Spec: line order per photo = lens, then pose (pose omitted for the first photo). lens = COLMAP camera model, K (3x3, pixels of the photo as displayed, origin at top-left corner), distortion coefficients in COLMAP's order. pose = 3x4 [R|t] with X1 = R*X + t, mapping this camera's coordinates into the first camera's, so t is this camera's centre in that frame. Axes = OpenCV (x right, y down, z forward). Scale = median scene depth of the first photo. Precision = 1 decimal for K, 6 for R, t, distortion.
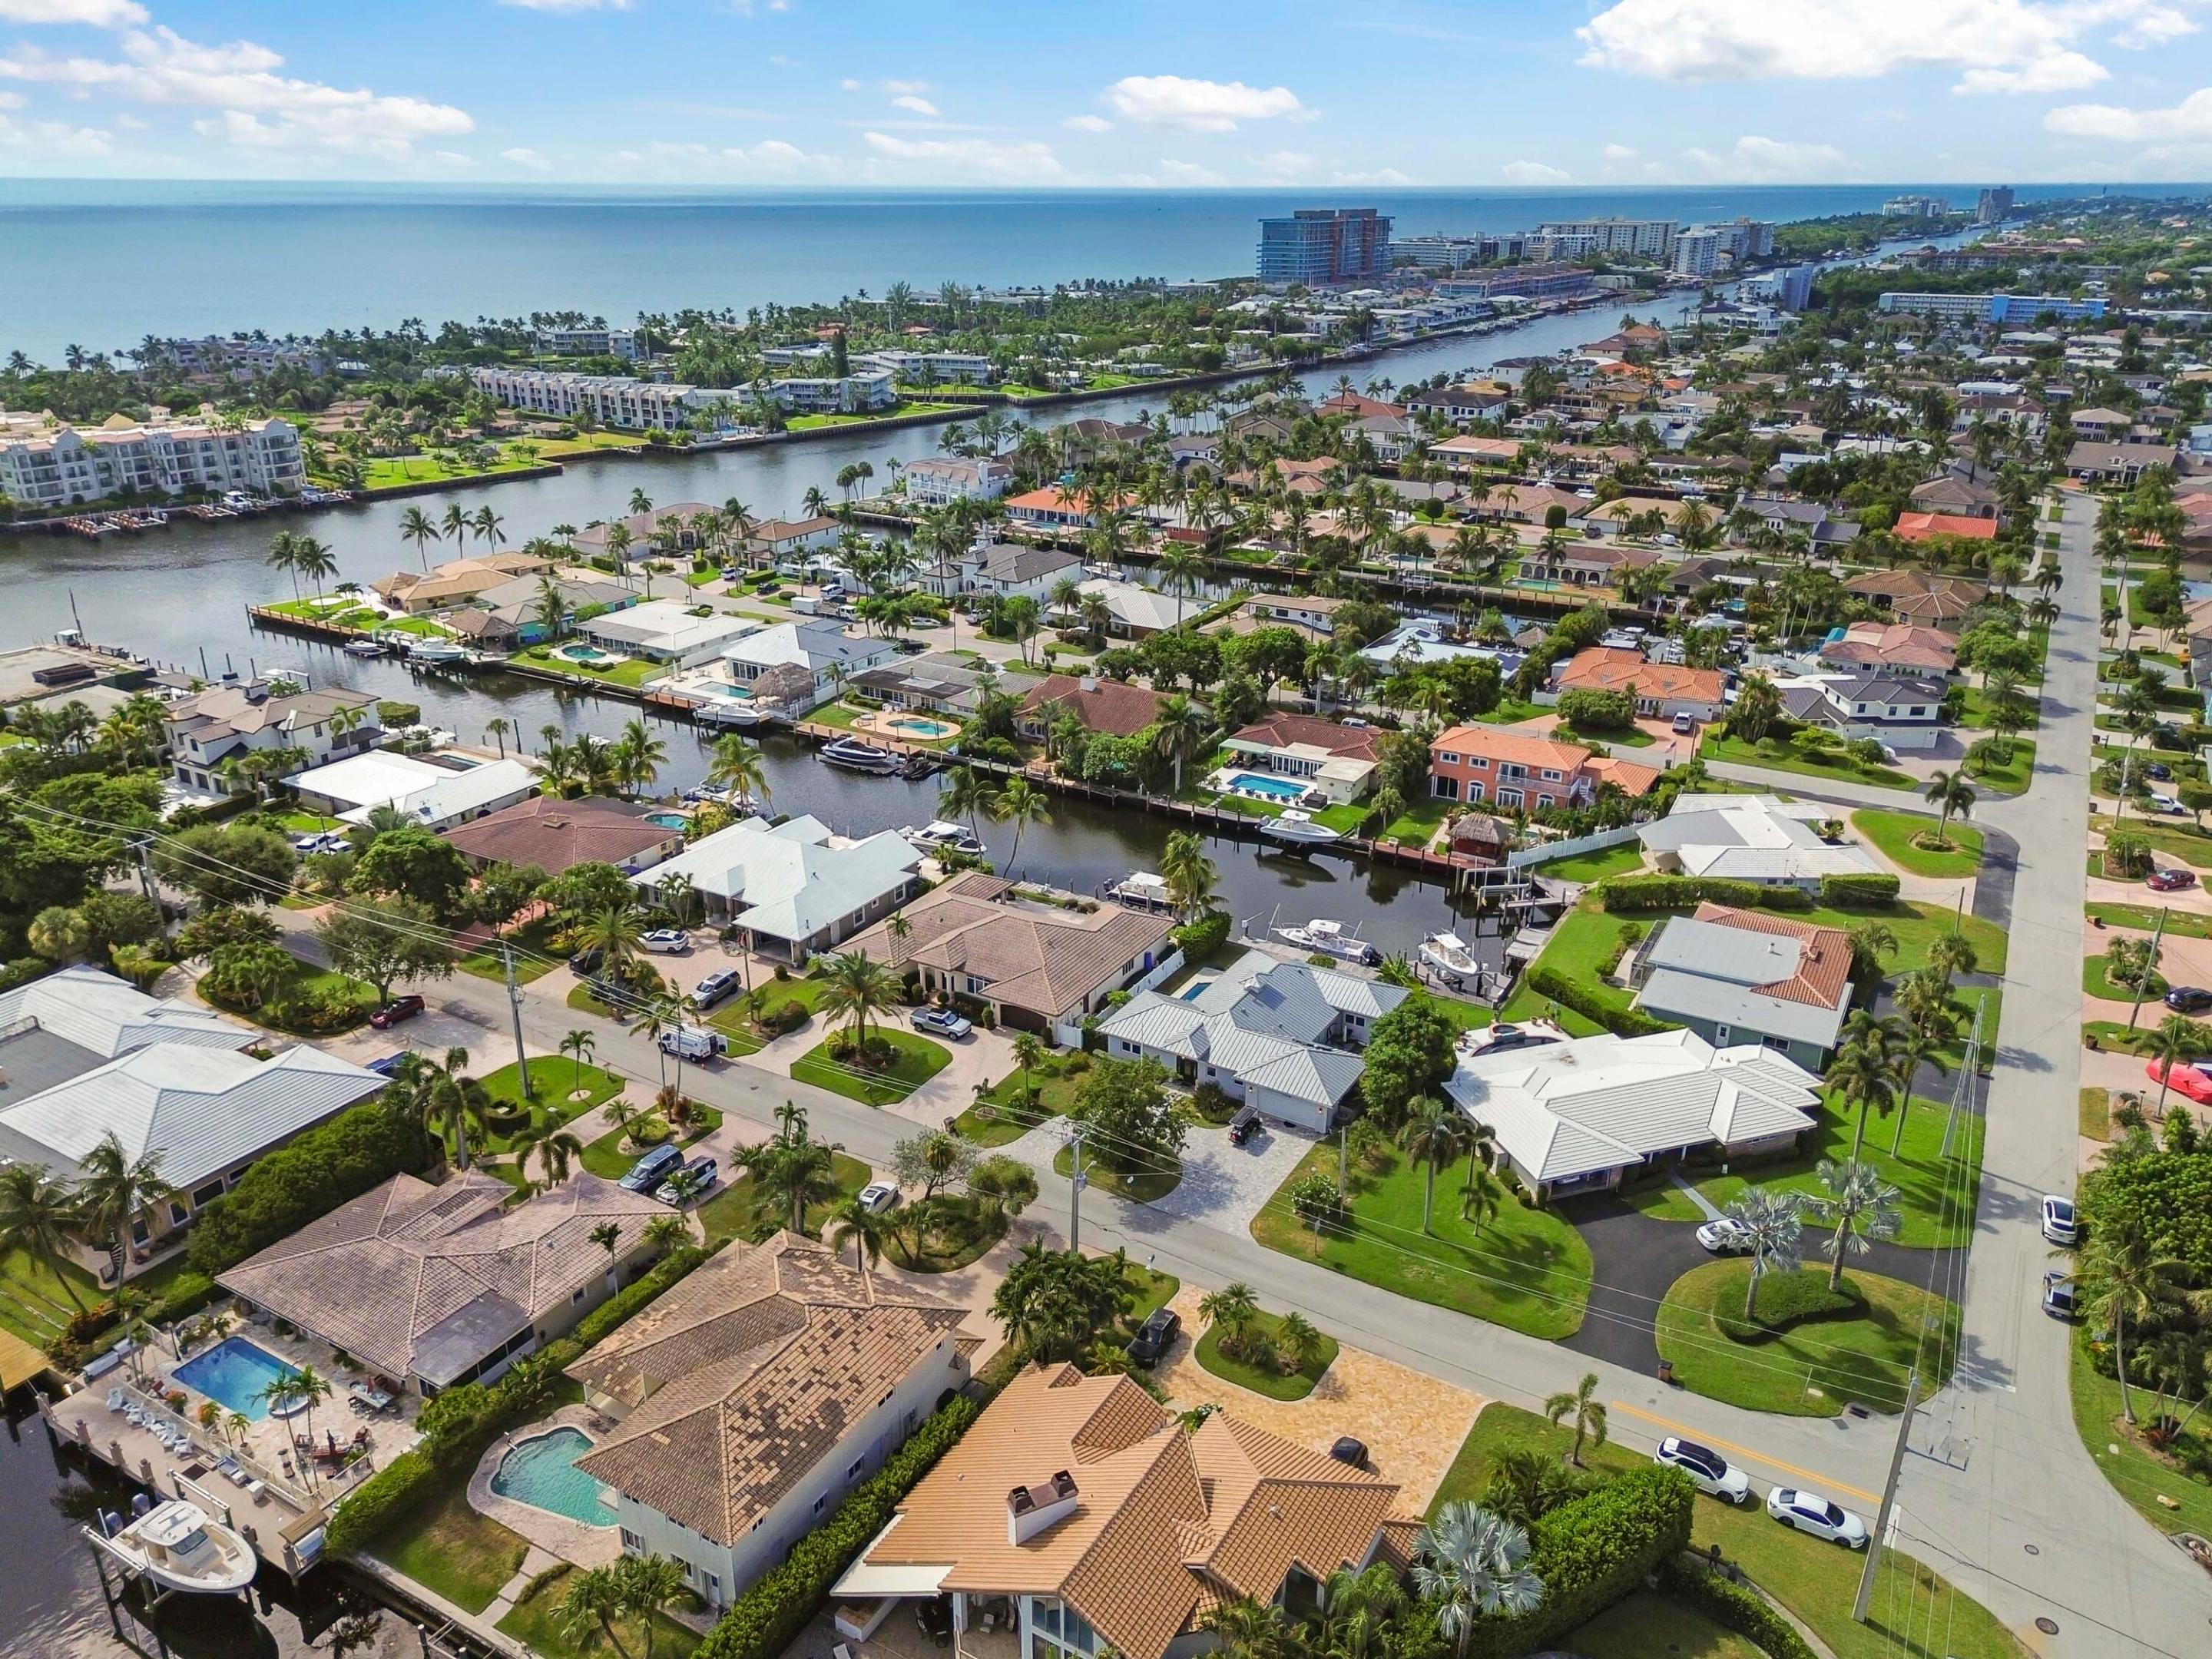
lens RADIAL K [[1610.1, 0, 1106.6], [0, 1610.1, 799.9], [0, 0, 1]] dist [0.082131, -0.074311]
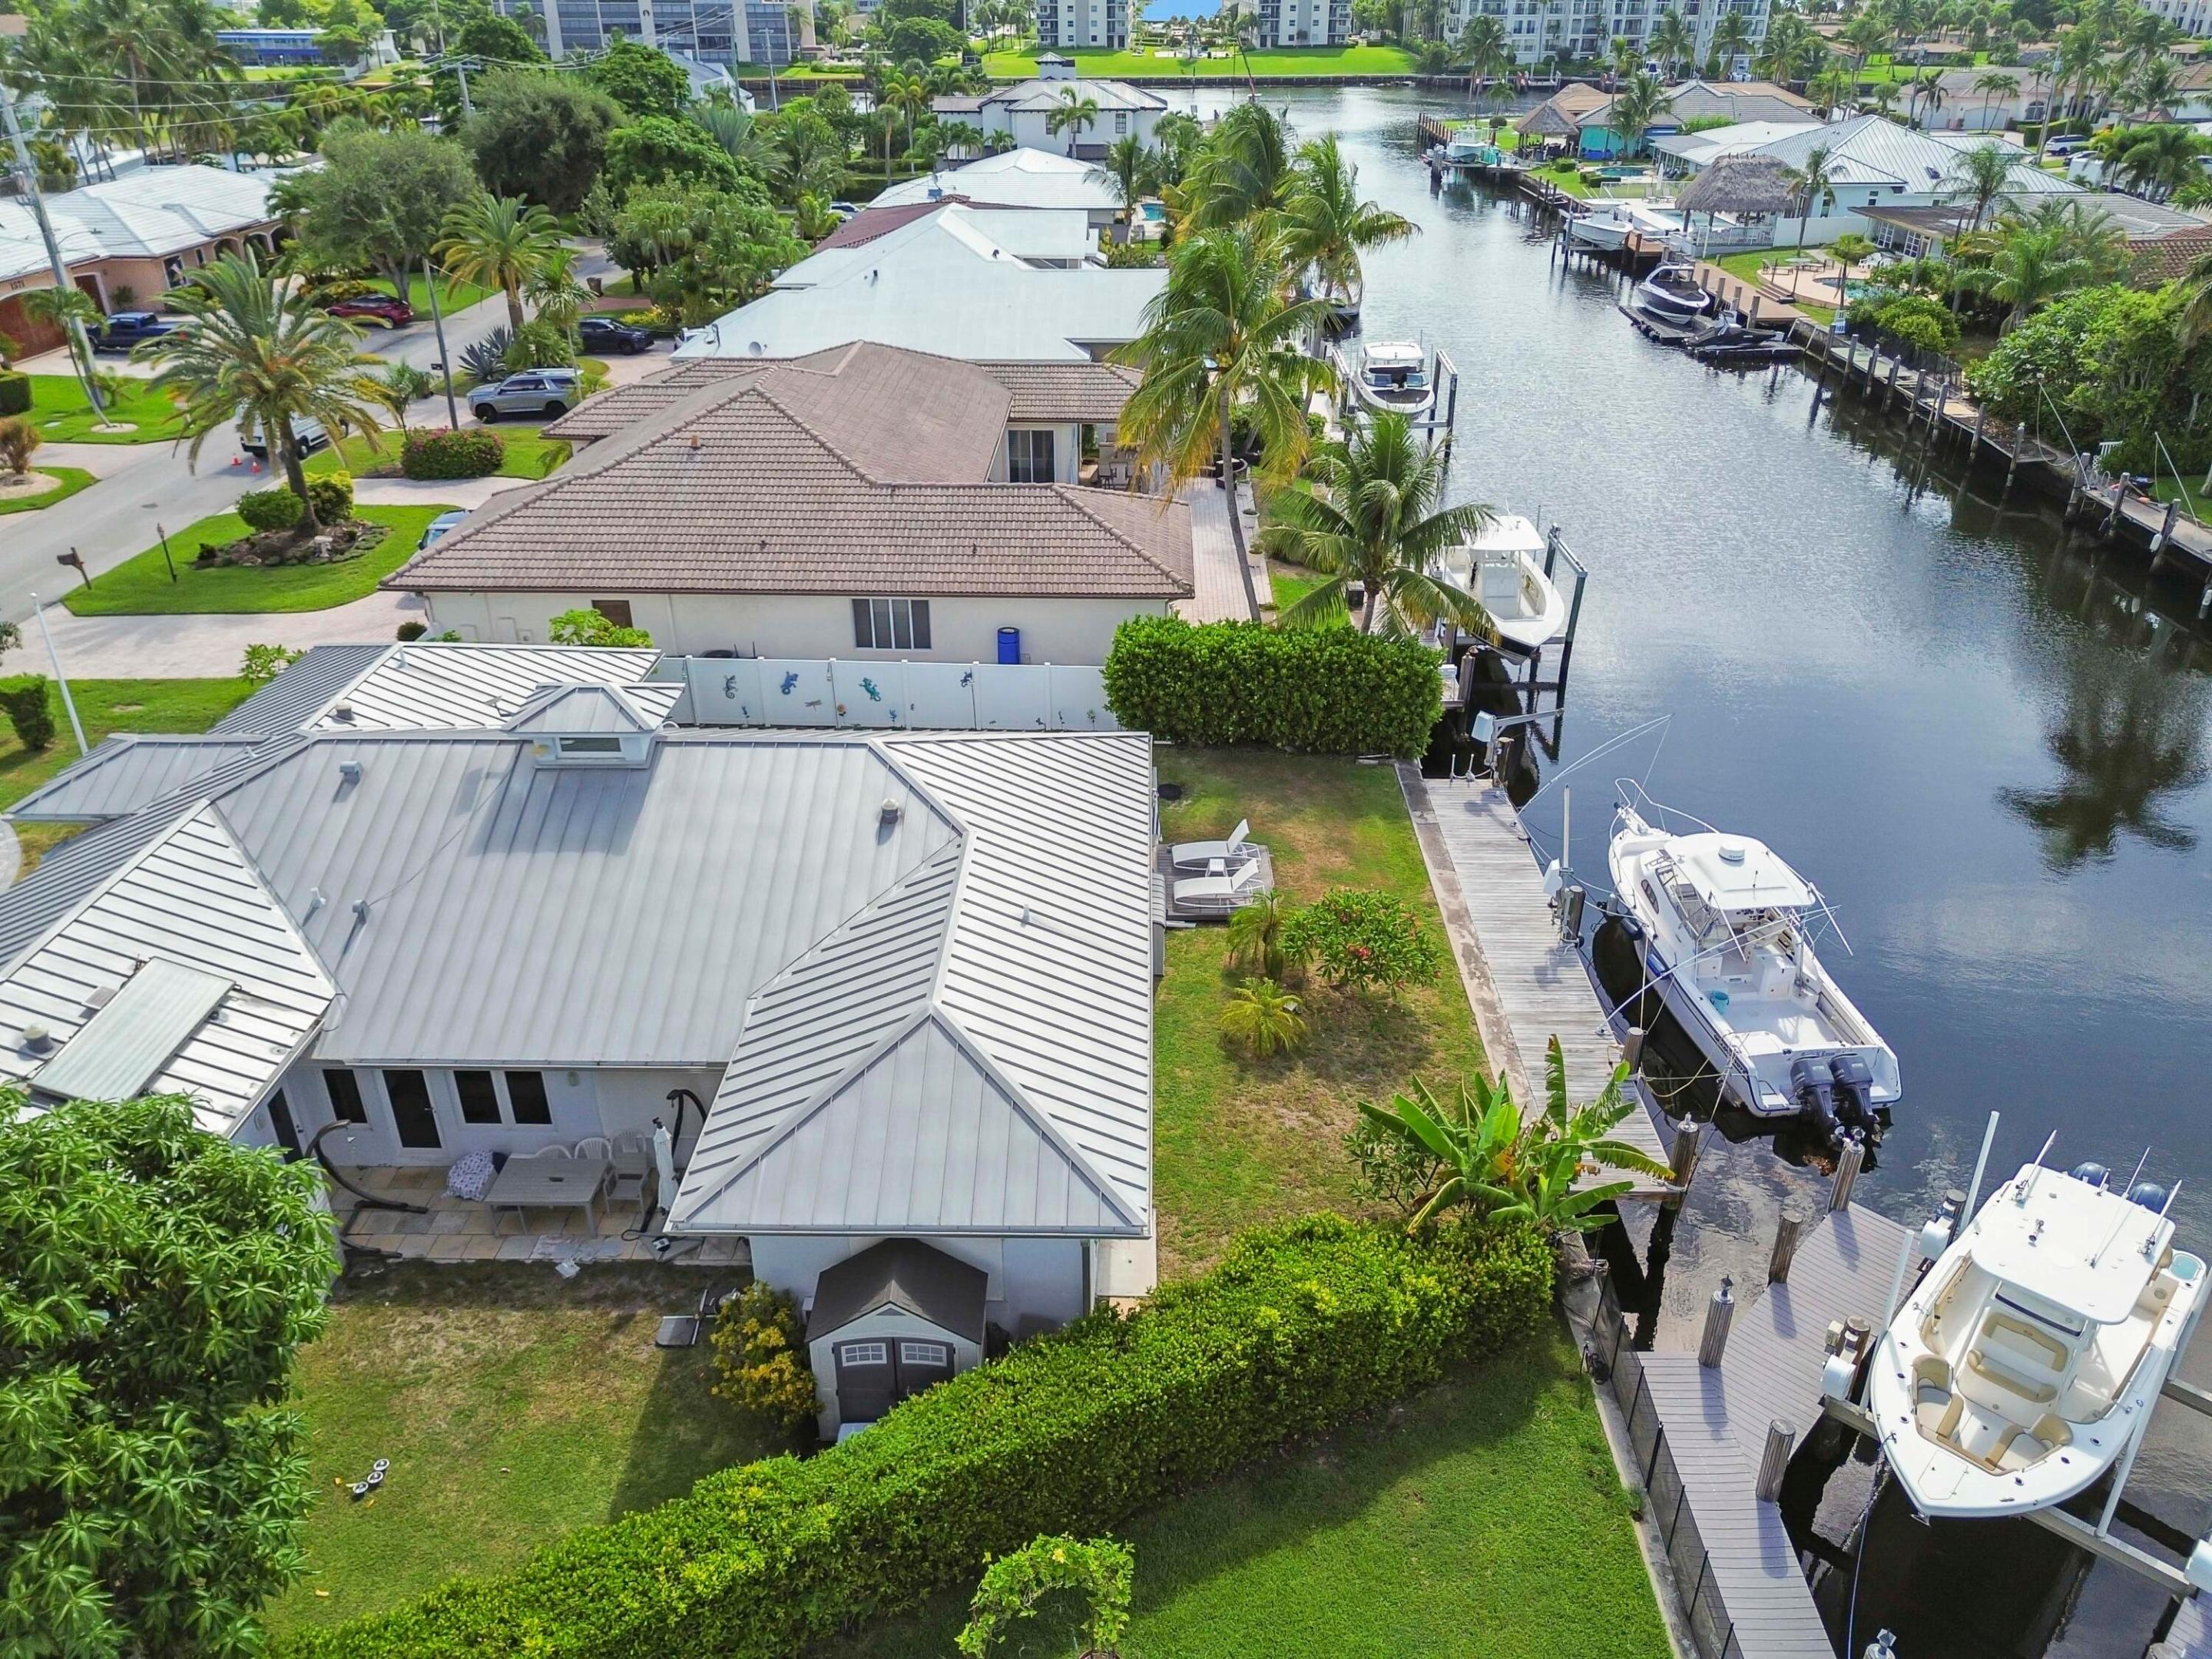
lens RADIAL K [[1561.5, 0, 1114.6], [0, 1561.5, 847.5], [0, 0, 1]] dist [0.063039, -0.057971]
pose [[0.493200, 0.419562, -0.762050, 0.205232], [-0.309729, 0.903292, 0.296869, 0.032019], [0.812909, 0.089614, 0.575455, 0.659944]]
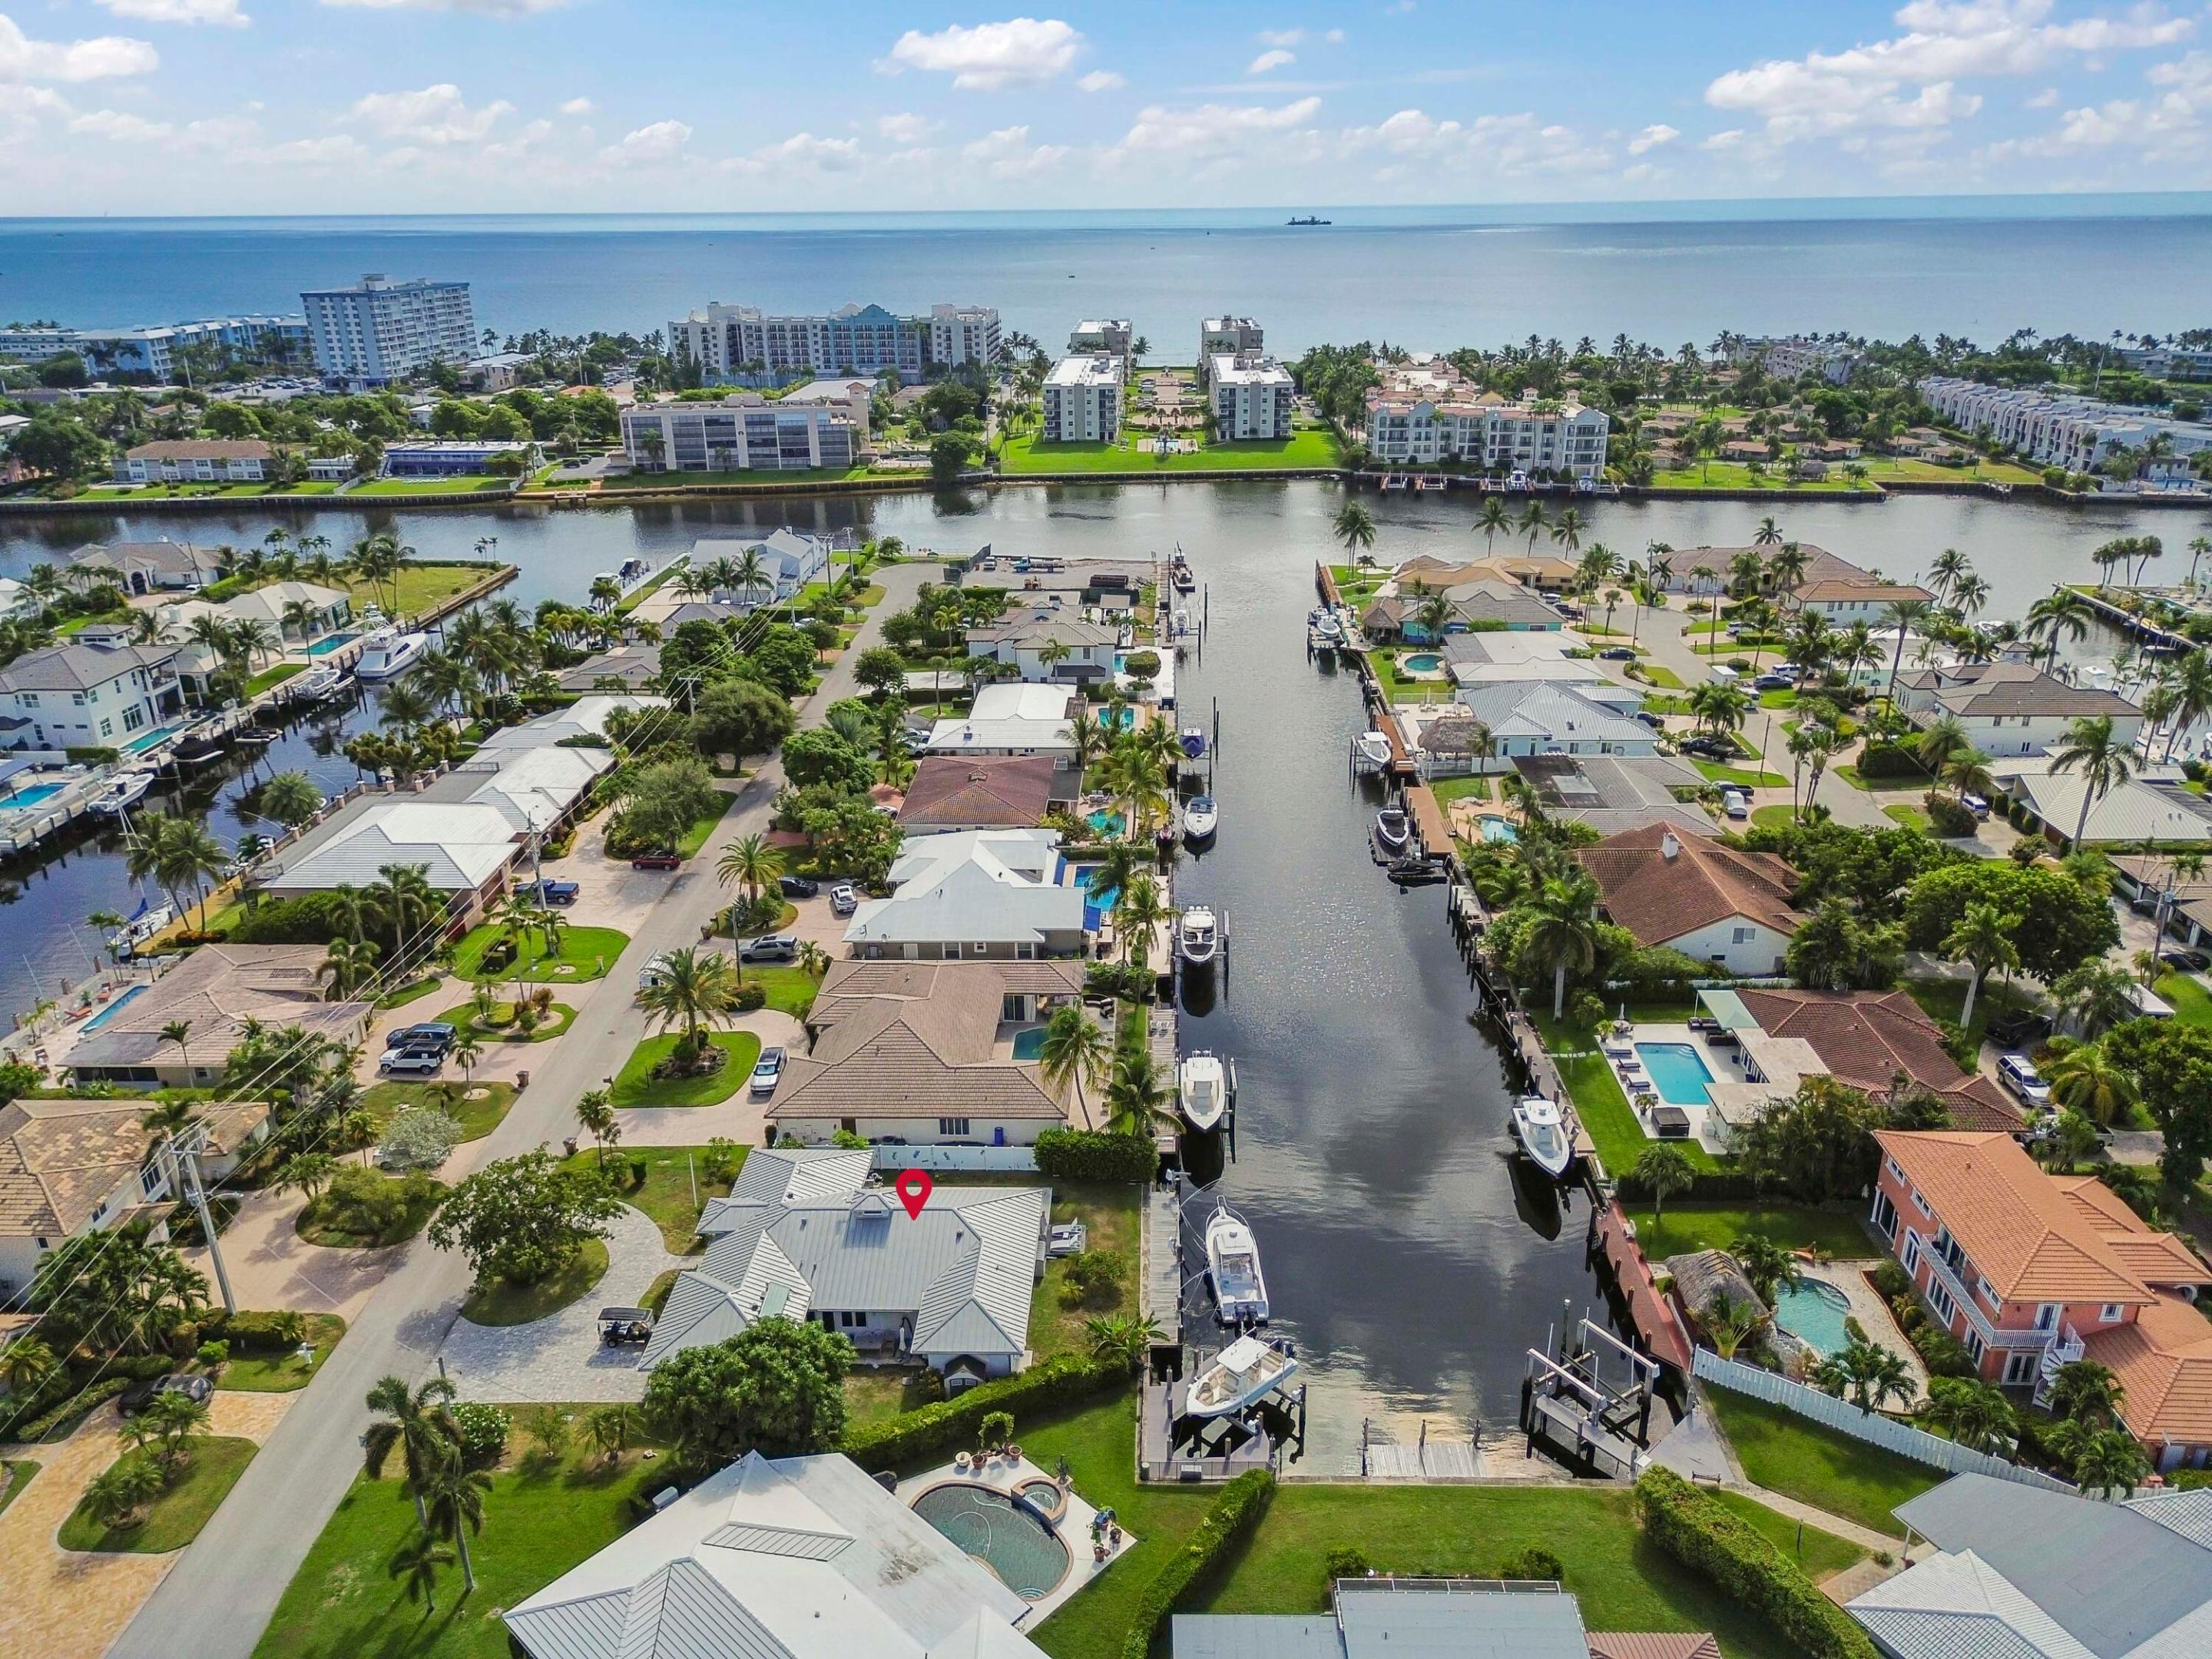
lens RADIAL K [[1561.5, 0, 1114.6], [0, 1561.5, 847.5], [0, 0, 1]] dist [0.063039, -0.057971]
pose [[0.485577, 0.326845, -0.810794, 0.468963], [-0.302972, 0.932914, 0.194626, -0.145945], [0.820014, 0.151142, 0.552026, 0.474589]]
